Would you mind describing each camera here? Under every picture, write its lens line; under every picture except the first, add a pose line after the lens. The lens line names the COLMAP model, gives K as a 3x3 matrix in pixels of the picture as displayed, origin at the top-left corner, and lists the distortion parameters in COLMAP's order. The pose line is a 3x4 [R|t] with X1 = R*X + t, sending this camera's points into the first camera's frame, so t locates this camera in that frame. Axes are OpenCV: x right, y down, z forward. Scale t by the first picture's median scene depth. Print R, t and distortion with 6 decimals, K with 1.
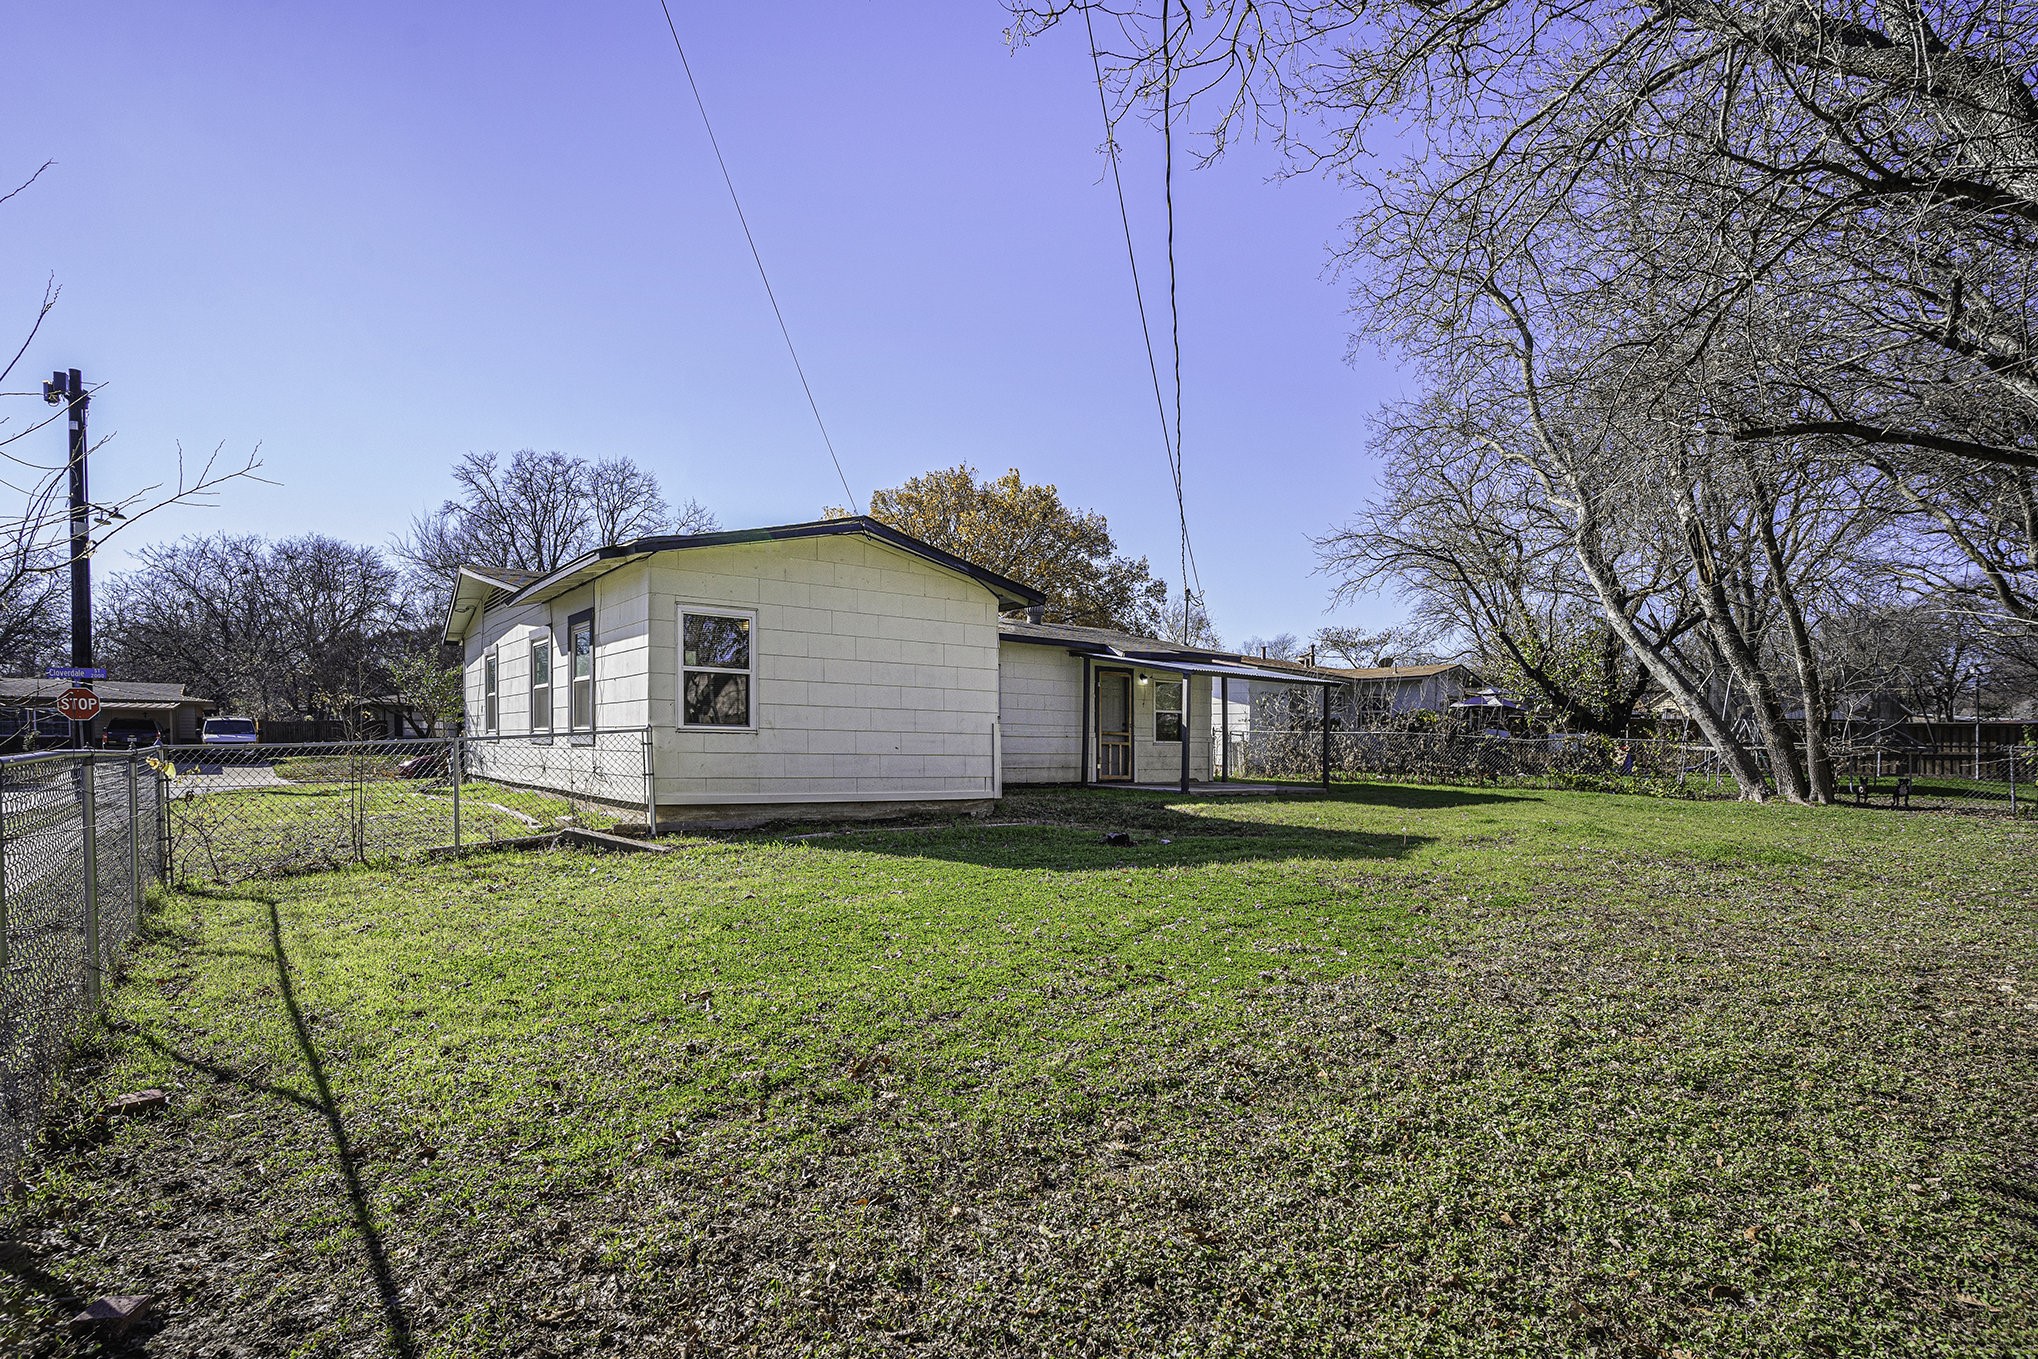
lens RADIAL K [[1033.9, 0, 1055.4], [0, 1033.9, 741.5], [0, 0, 1]] dist [-0.048414, 0.005513]
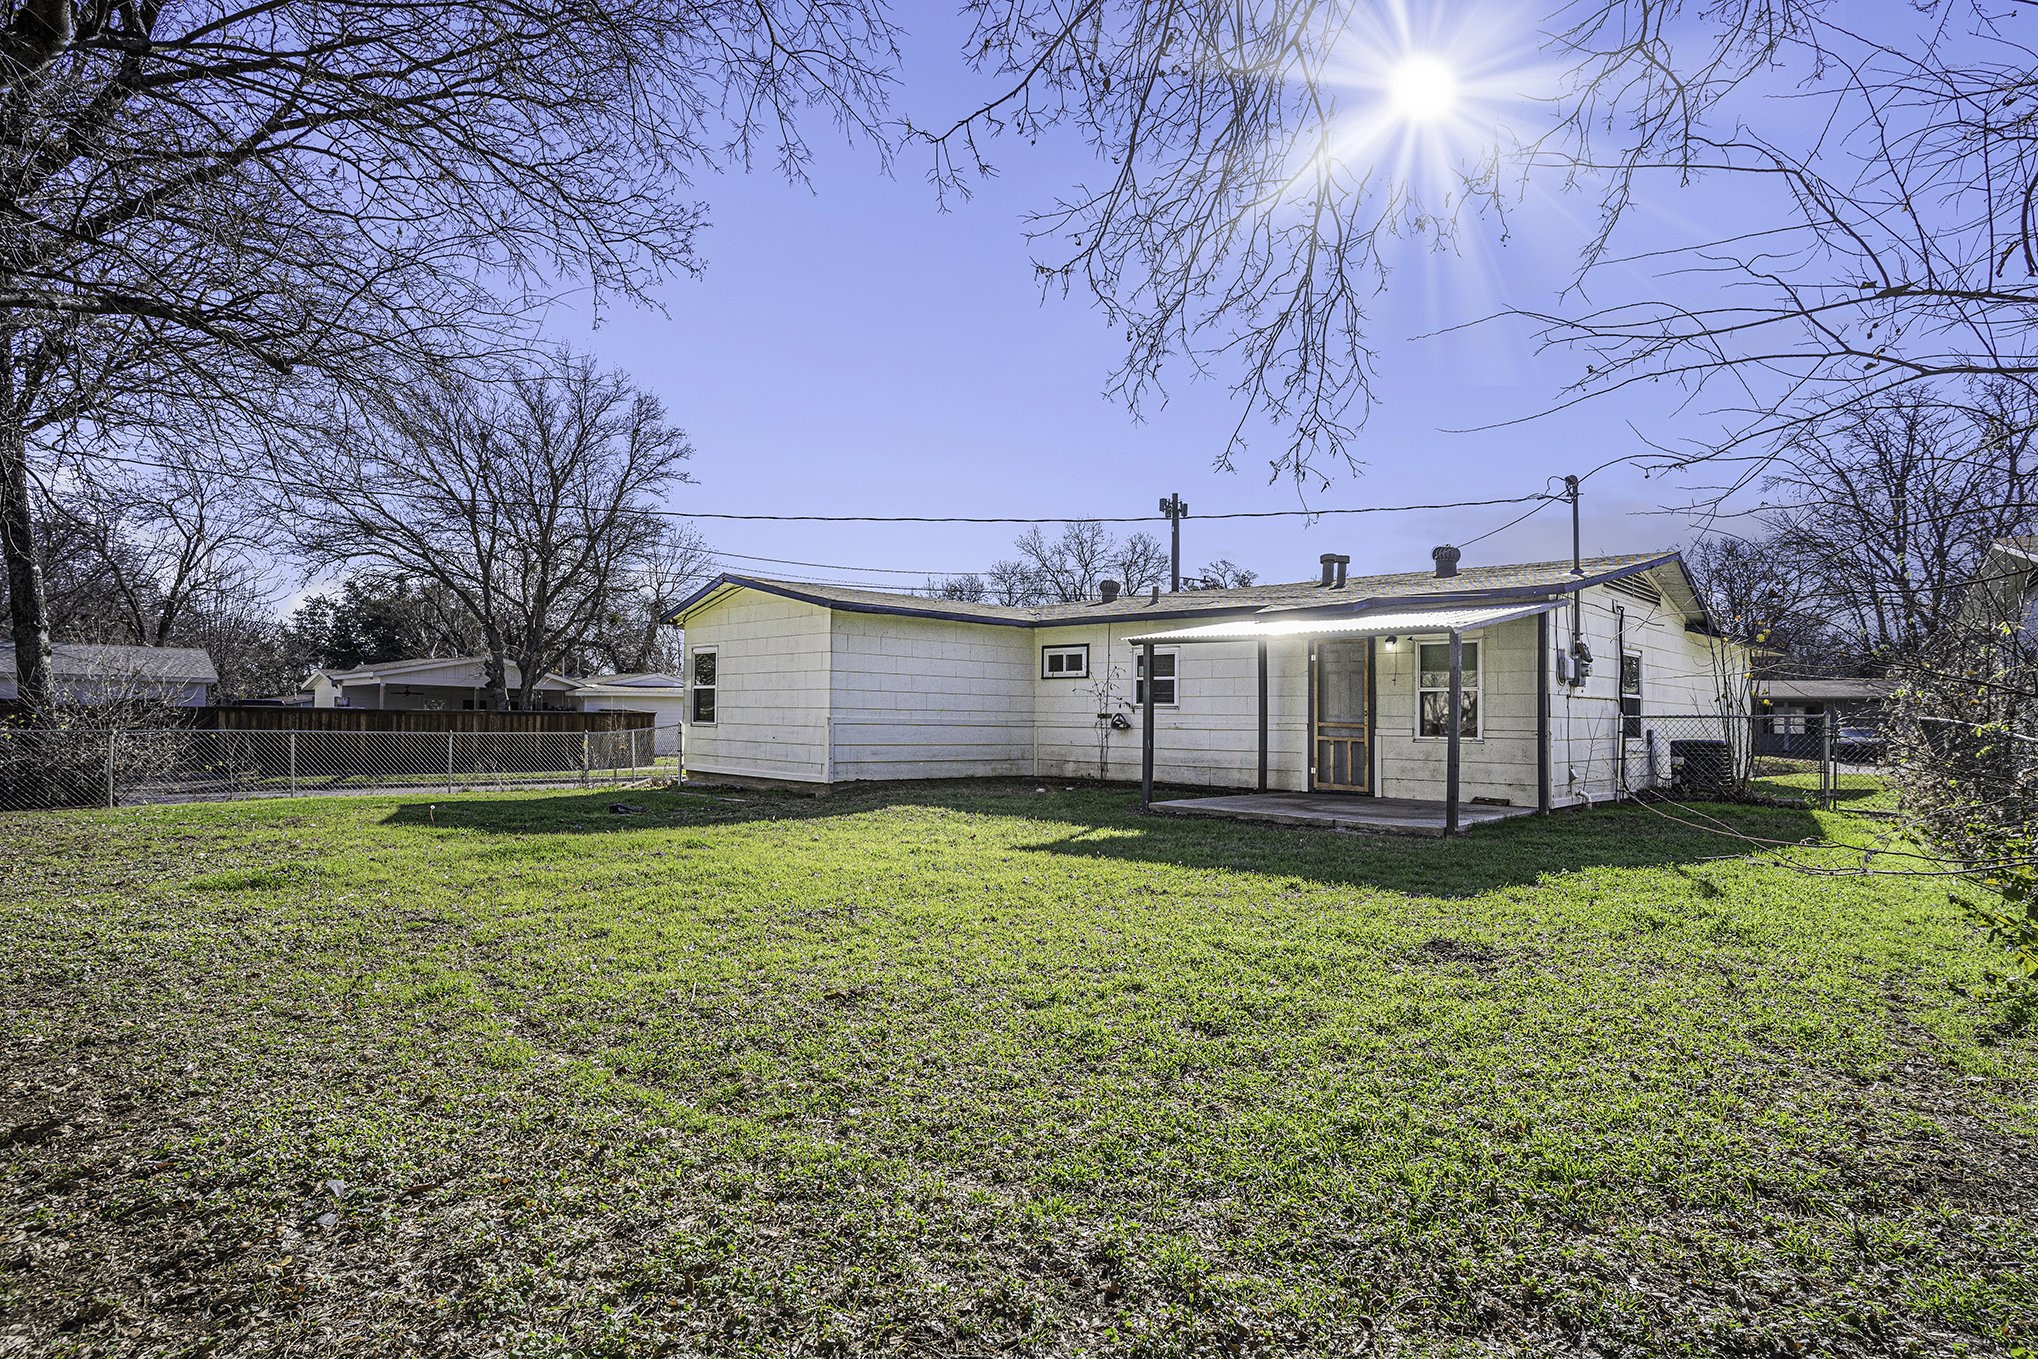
lens RADIAL K [[1033.9, 0, 1087.1], [0, 1033.9, 689.0], [0, 0, 1]] dist [-0.048414, 0.005513]
pose [[0.159387, -0.032926, -0.986667, 0.751321], [-0.004336, 0.999411, -0.034052, -0.007881], [0.987207, 0.009705, 0.159151, 0.748573]]
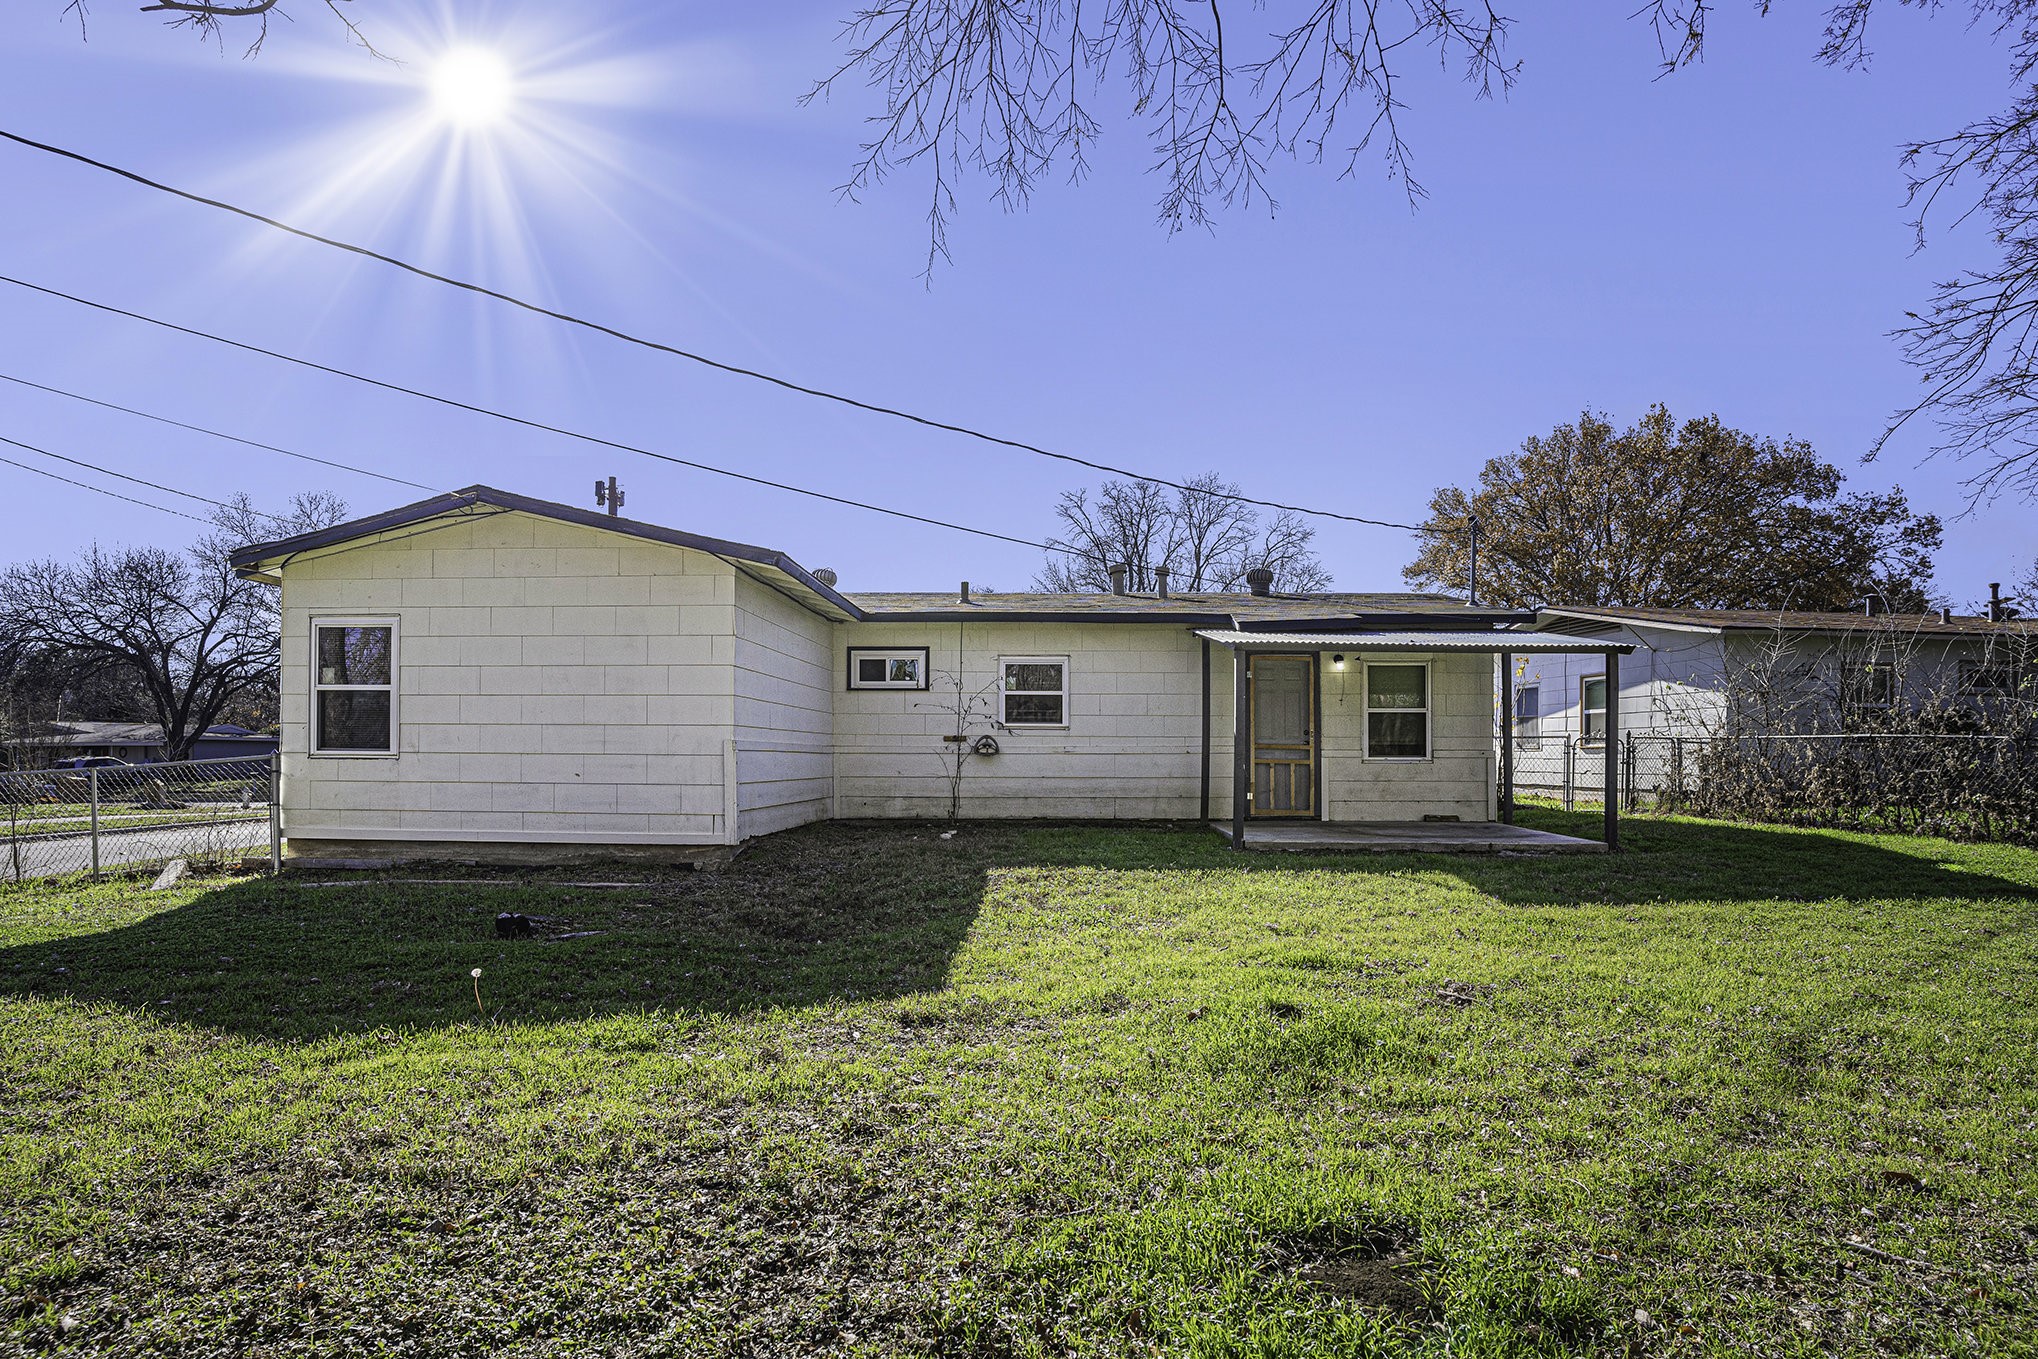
lens RADIAL K [[1033.9, 0, 1008.0], [0, 1033.9, 728.6], [0, 0, 1]] dist [-0.048414, 0.005513]
pose [[0.750517, -0.019959, -0.660549, 0.378389], [0.006691, 0.999722, -0.022605, -0.005755], [0.660817, 0.012546, 0.750442, 0.403360]]
